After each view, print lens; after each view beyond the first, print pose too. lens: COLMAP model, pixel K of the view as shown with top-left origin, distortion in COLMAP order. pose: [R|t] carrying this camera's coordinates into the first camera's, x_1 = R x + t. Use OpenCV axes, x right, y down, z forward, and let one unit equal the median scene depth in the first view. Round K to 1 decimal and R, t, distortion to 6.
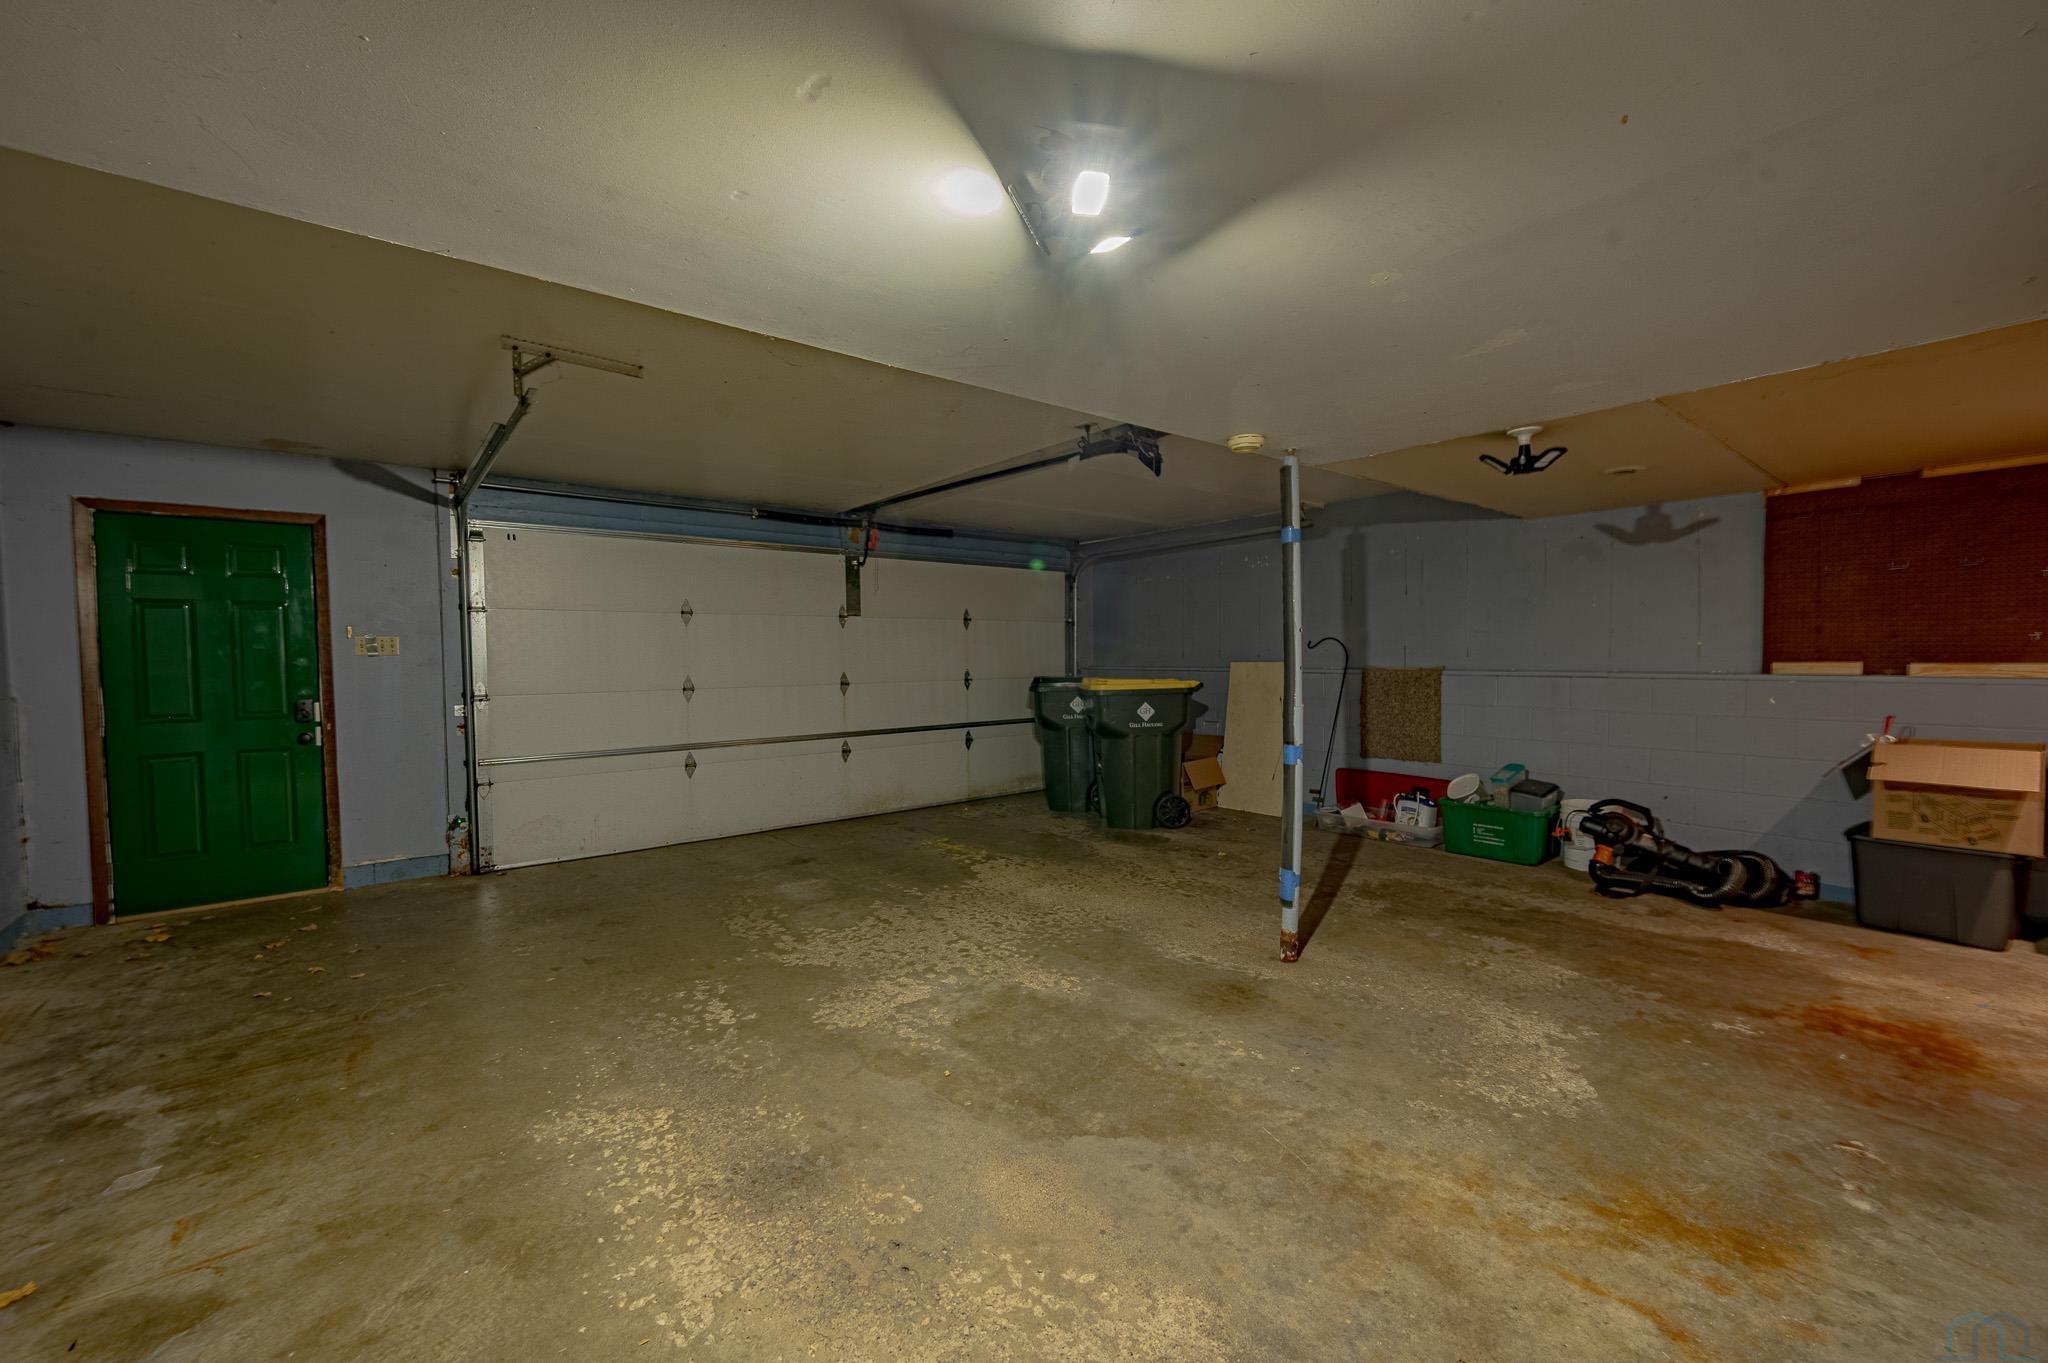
lens RADIAL K [[812.8, 0, 1024.0], [0, 812.8, 681.5], [0, 0, 1]] dist [-0.000184, 0.000266]
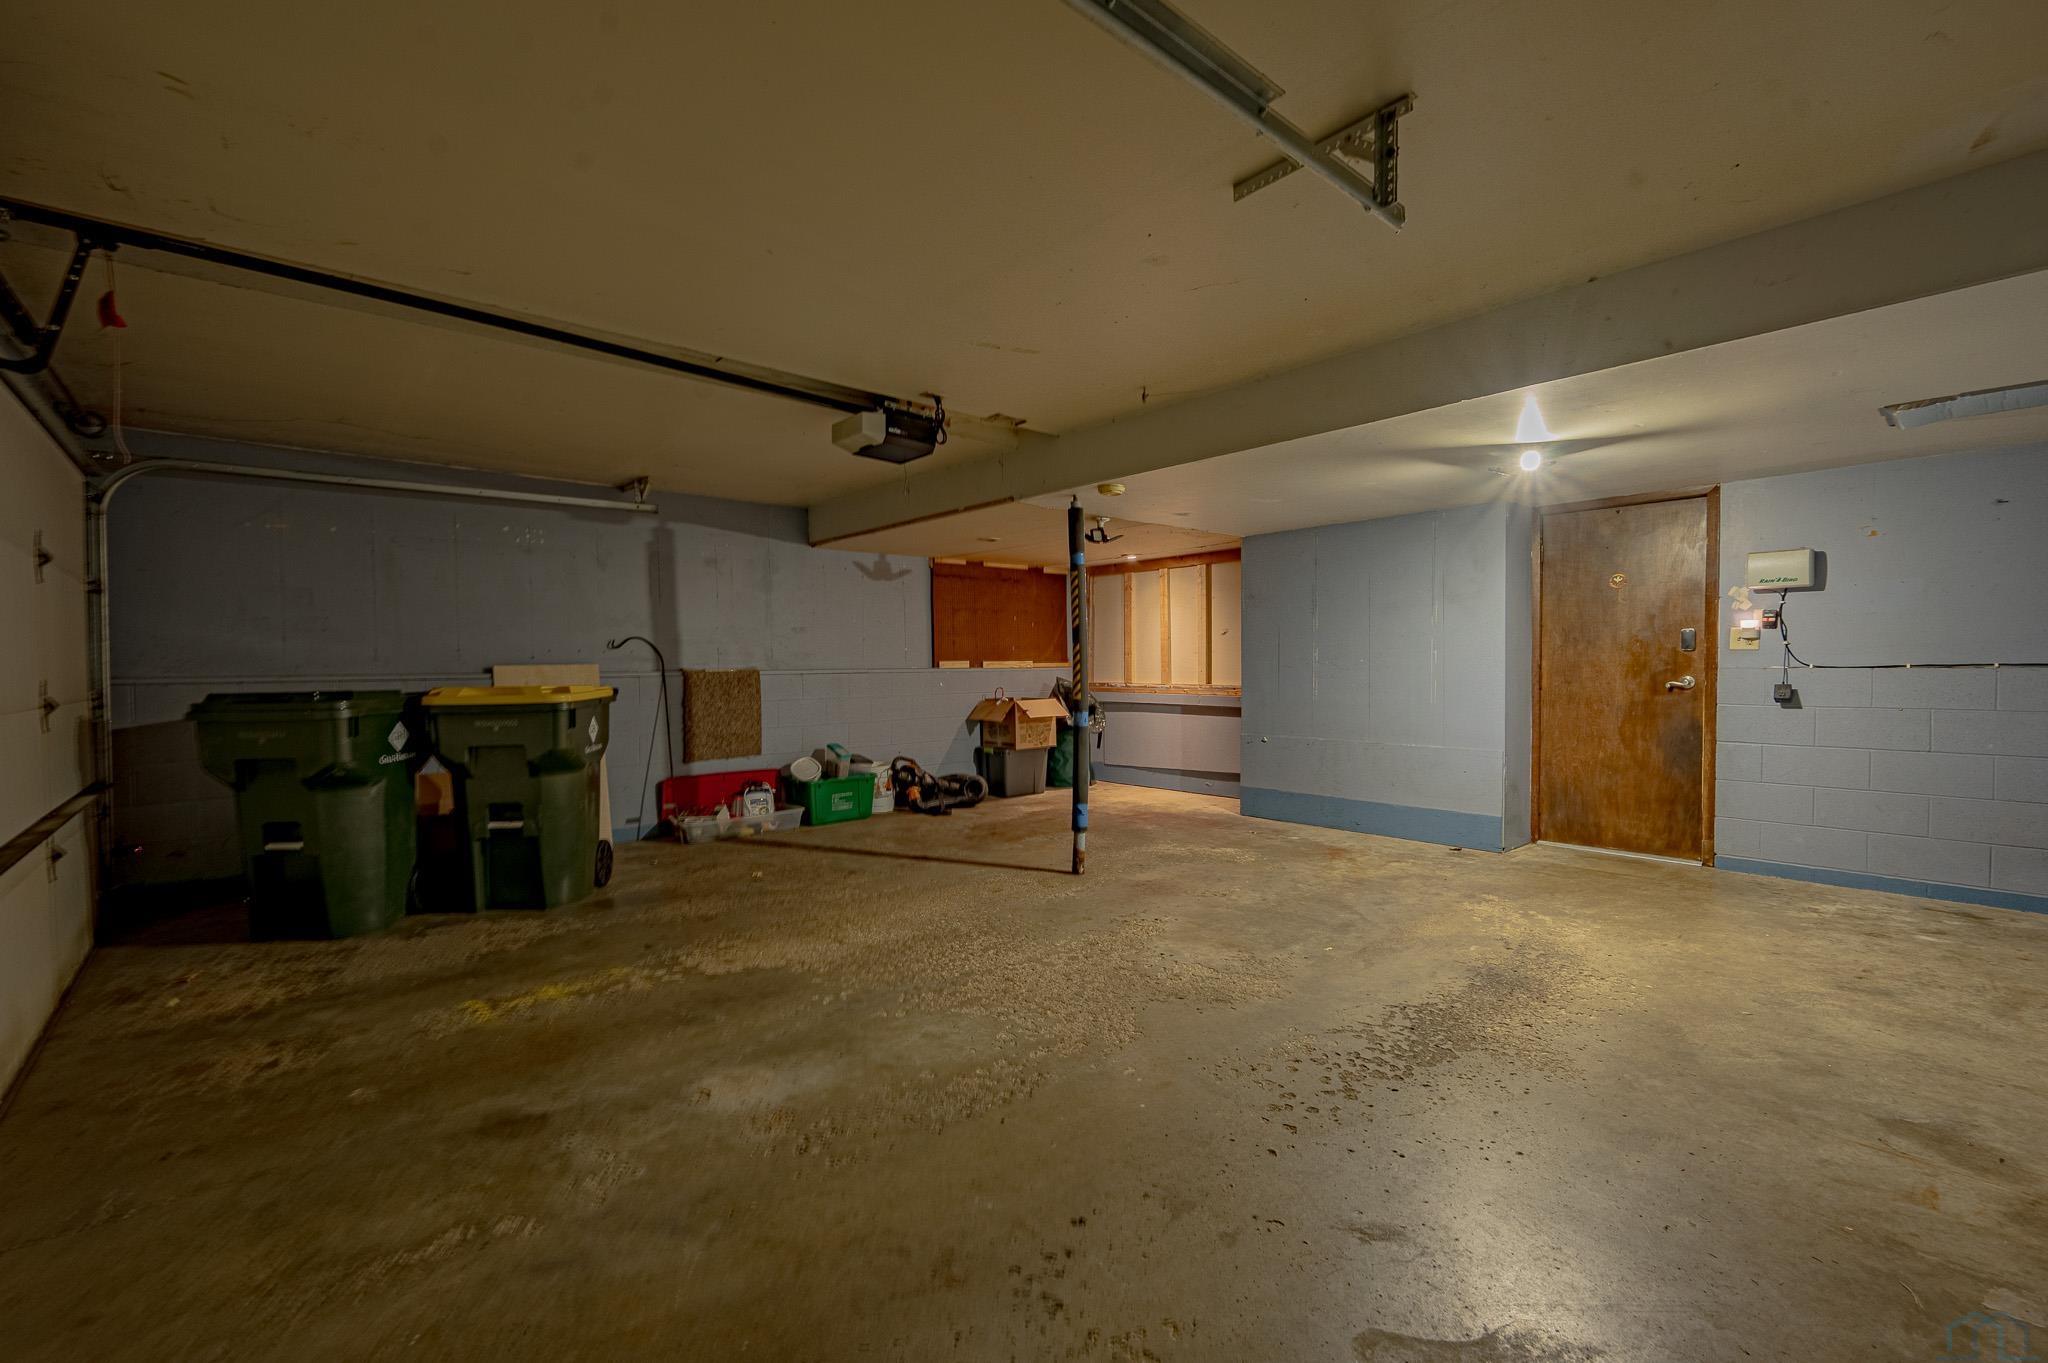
lens RADIAL K [[860.5, 0, 1024.0], [0, 860.5, 681.5], [0, 0, 1]] dist [-0.001865, -0.000454]
pose [[-0.036619, -0.010863, 0.999270, -0.878558], [0.045542, 0.998884, 0.012527, 0.003874], [-0.998291, 0.045967, -0.036083, 0.910436]]
